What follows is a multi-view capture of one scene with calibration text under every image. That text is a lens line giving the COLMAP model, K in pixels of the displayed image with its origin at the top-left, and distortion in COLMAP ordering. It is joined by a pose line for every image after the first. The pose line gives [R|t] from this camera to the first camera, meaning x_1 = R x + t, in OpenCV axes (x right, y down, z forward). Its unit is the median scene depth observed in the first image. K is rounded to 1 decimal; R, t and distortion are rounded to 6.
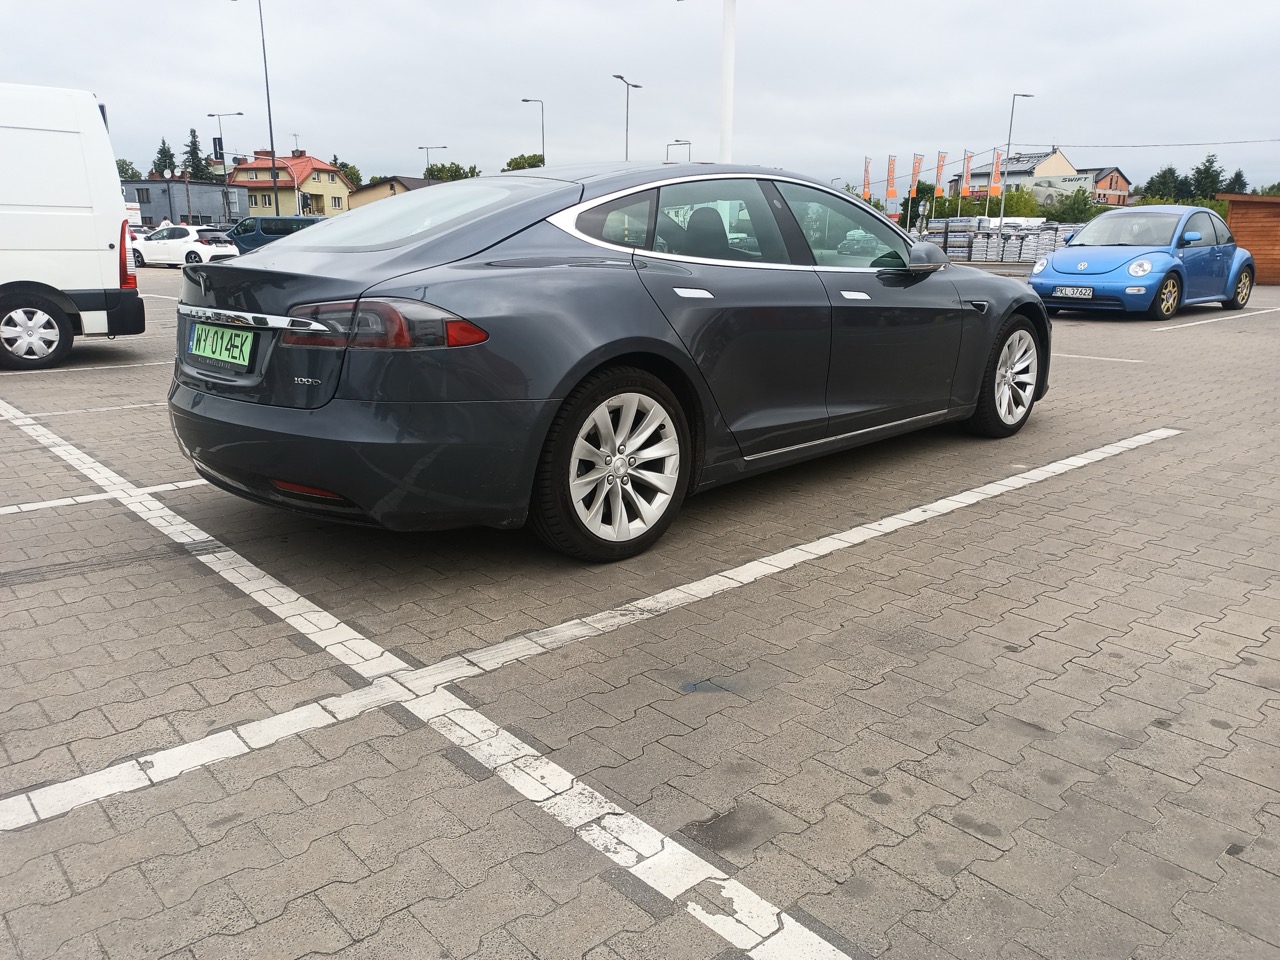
lens RADIAL K [[952.3, 0, 640.0], [0, 952.3, 480.0], [0, 0, 1]] dist [0.042414, -0.033078]
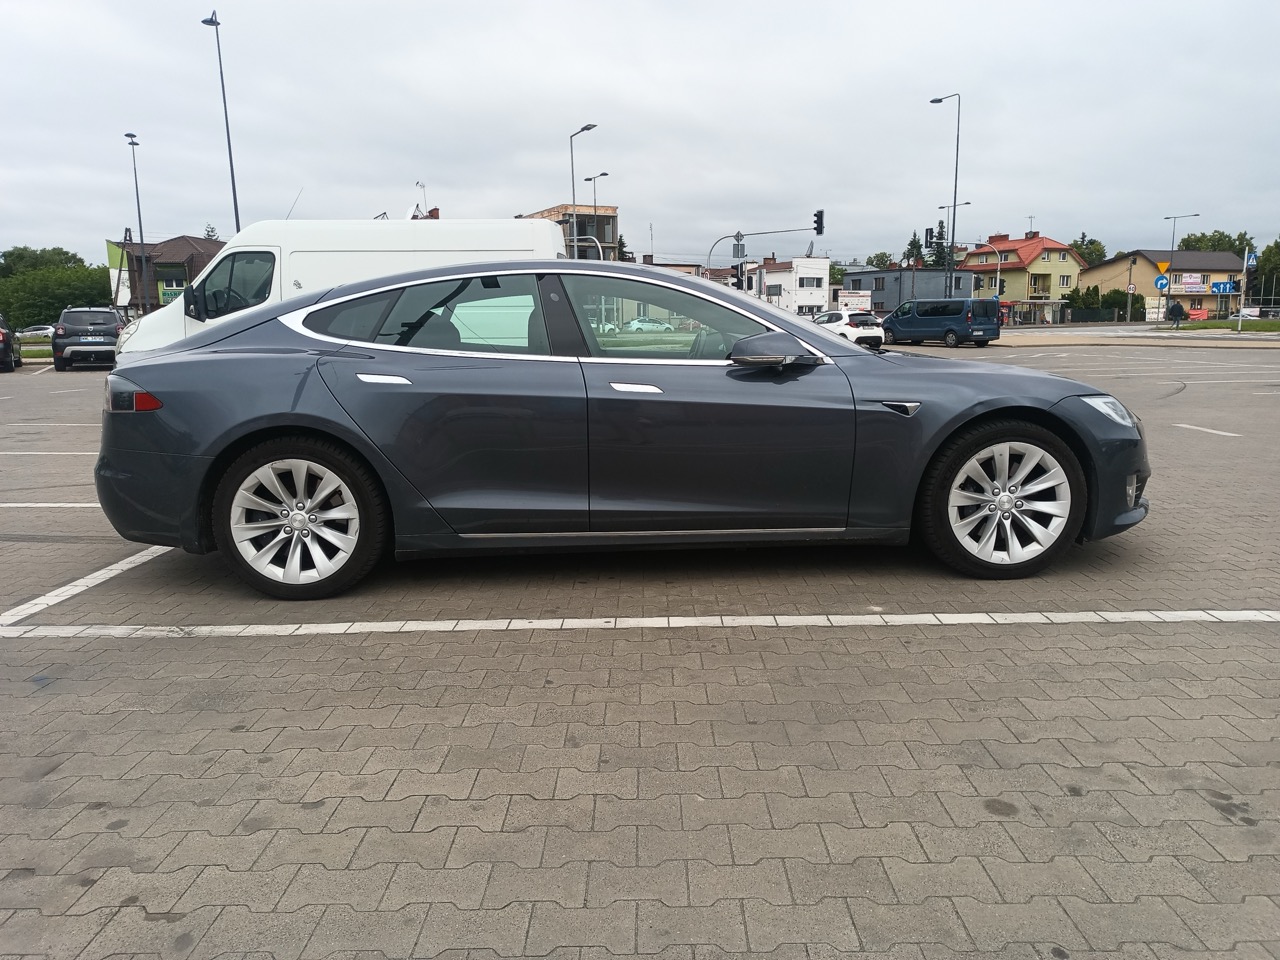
lens RADIAL K [[952.3, 0, 640.0], [0, 952.3, 480.0], [0, 0, 1]] dist [0.042414, -0.033078]
pose [[0.739710, 0.098718, -0.665645, 1.001106], [-0.151183, 0.988273, -0.021439, -0.095266], [0.655723, 0.116493, 0.745960, 0.355848]]
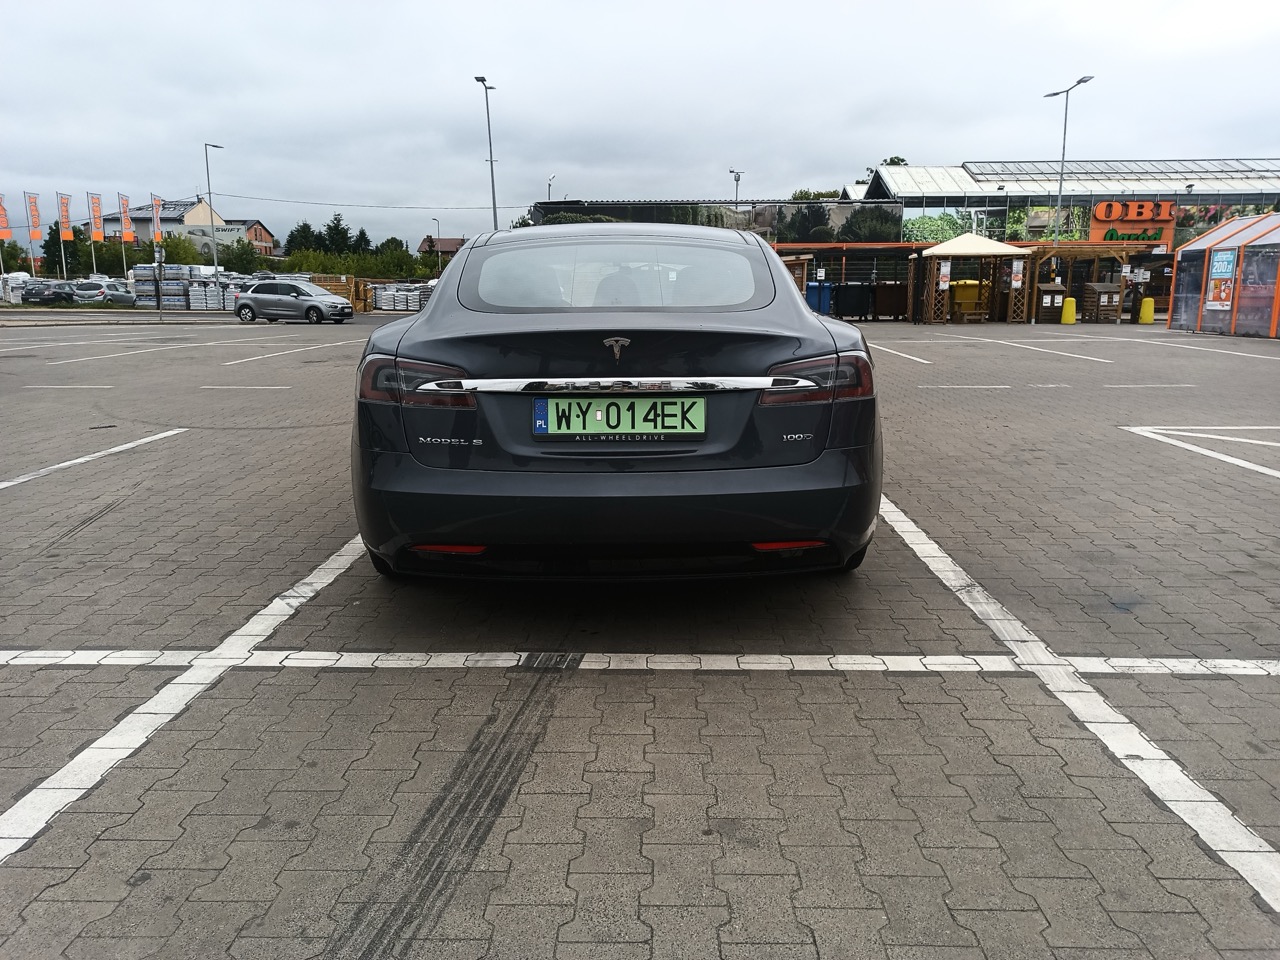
lens RADIAL K [[952.3, 0, 640.0], [0, 952.3, 480.0], [0, 0, 1]] dist [0.042414, -0.033078]
pose [[0.680505, -0.146516, 0.717946, -0.957511], [0.180348, 0.983155, 0.029697, -0.094967], [-0.710203, 0.109271, 0.695465, 0.333066]]
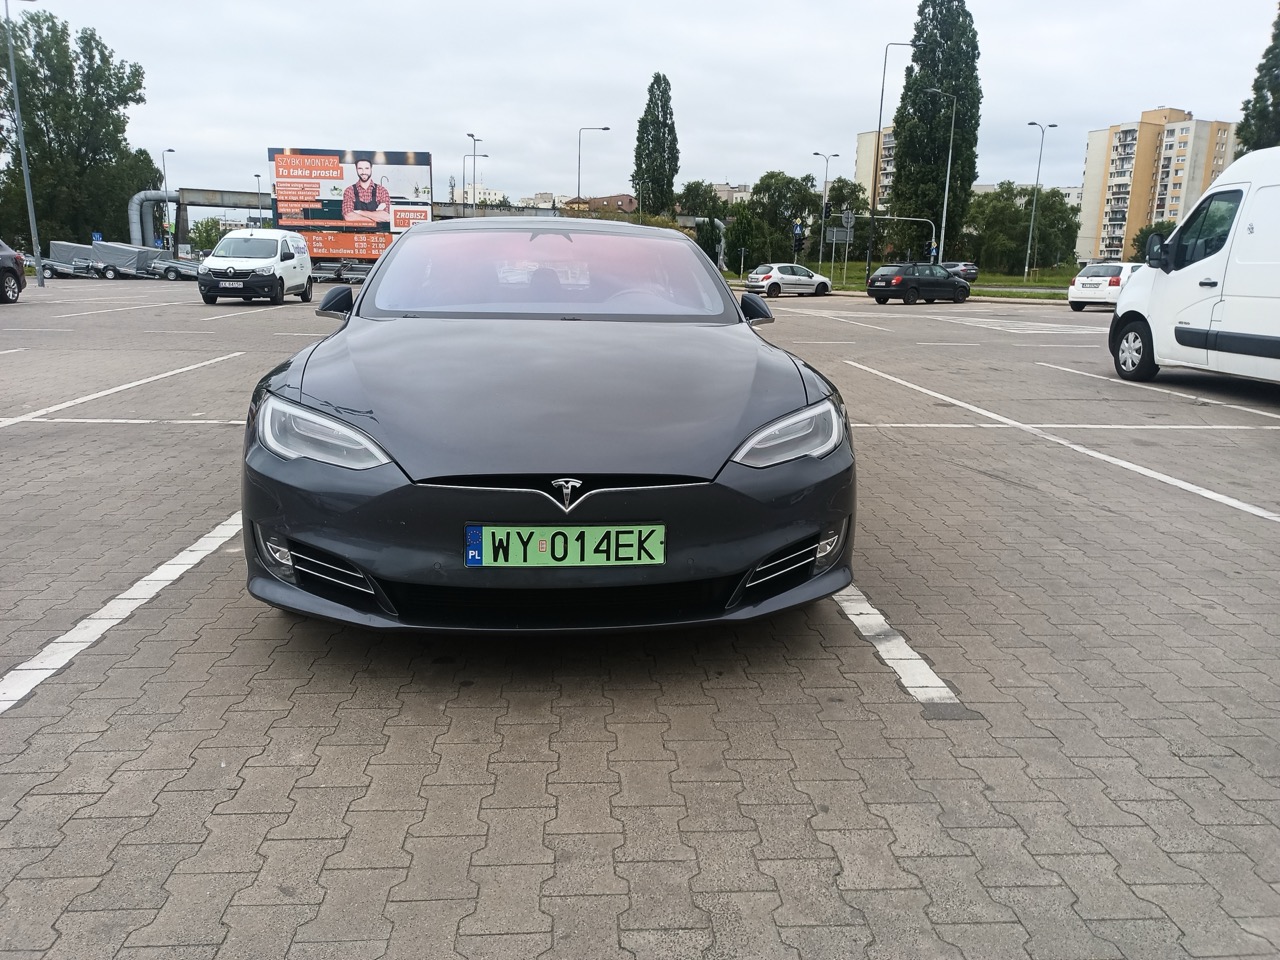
lens RADIAL K [[948.5, 0, 643.9], [0, 948.5, 474.3], [0, 0, 1]] dist [0.029079, -0.015977]
pose [[-0.609098, 0.157866, -0.777225, 1.064372], [-0.208648, 0.913572, 0.349074, -0.574632], [0.765157, 0.374786, -0.523516, 2.200262]]
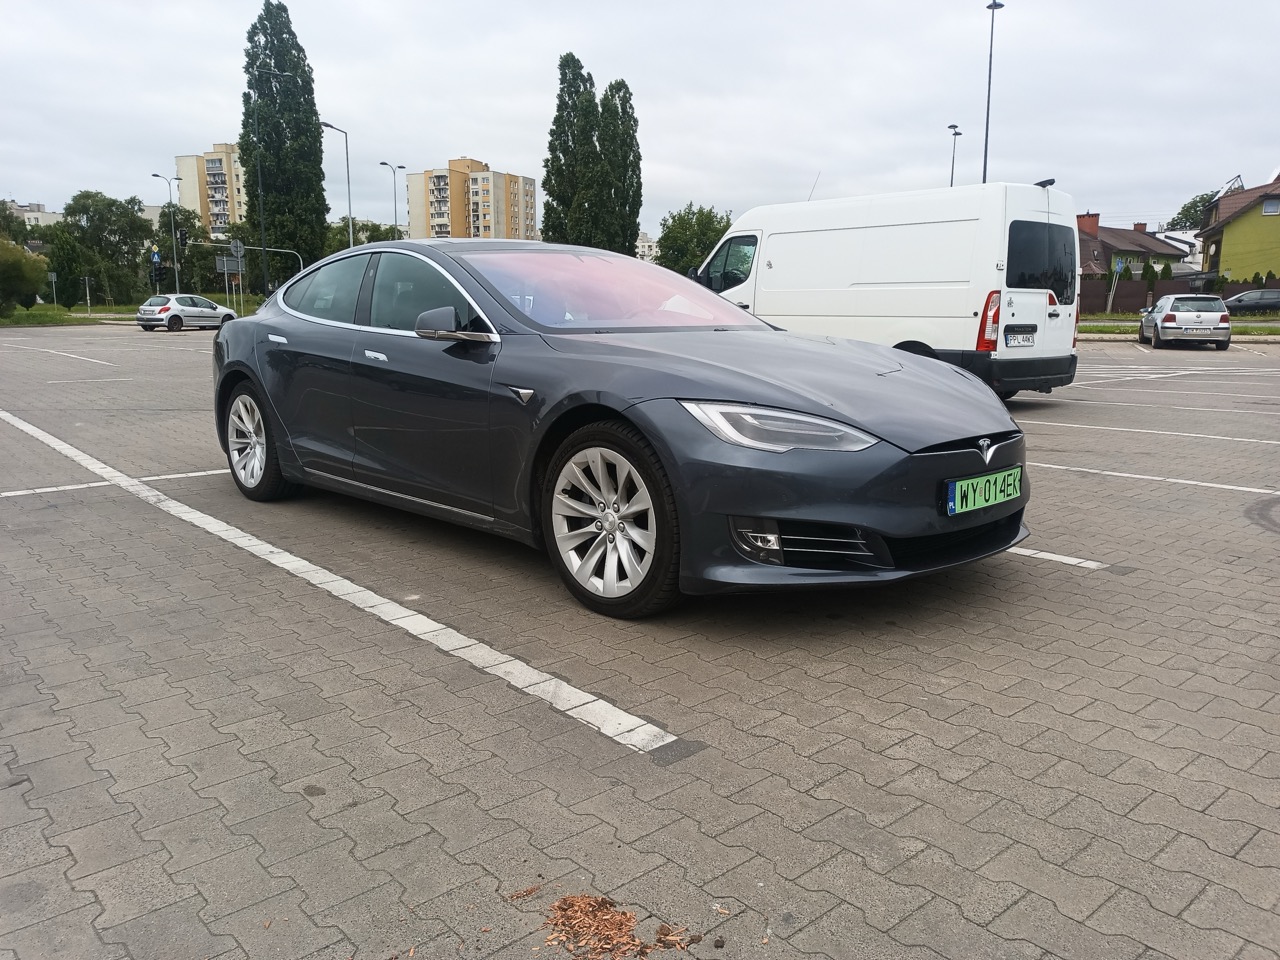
lens RADIAL K [[952.3, 0, 640.0], [0, 952.3, 480.0], [0, 0, 1]] dist [0.042414, -0.033078]
pose [[-0.002058, 0.176847, -0.984236, 1.464442], [-0.247892, 0.953428, 0.171830, -0.361225], [0.968786, 0.244338, 0.041877, 1.462755]]
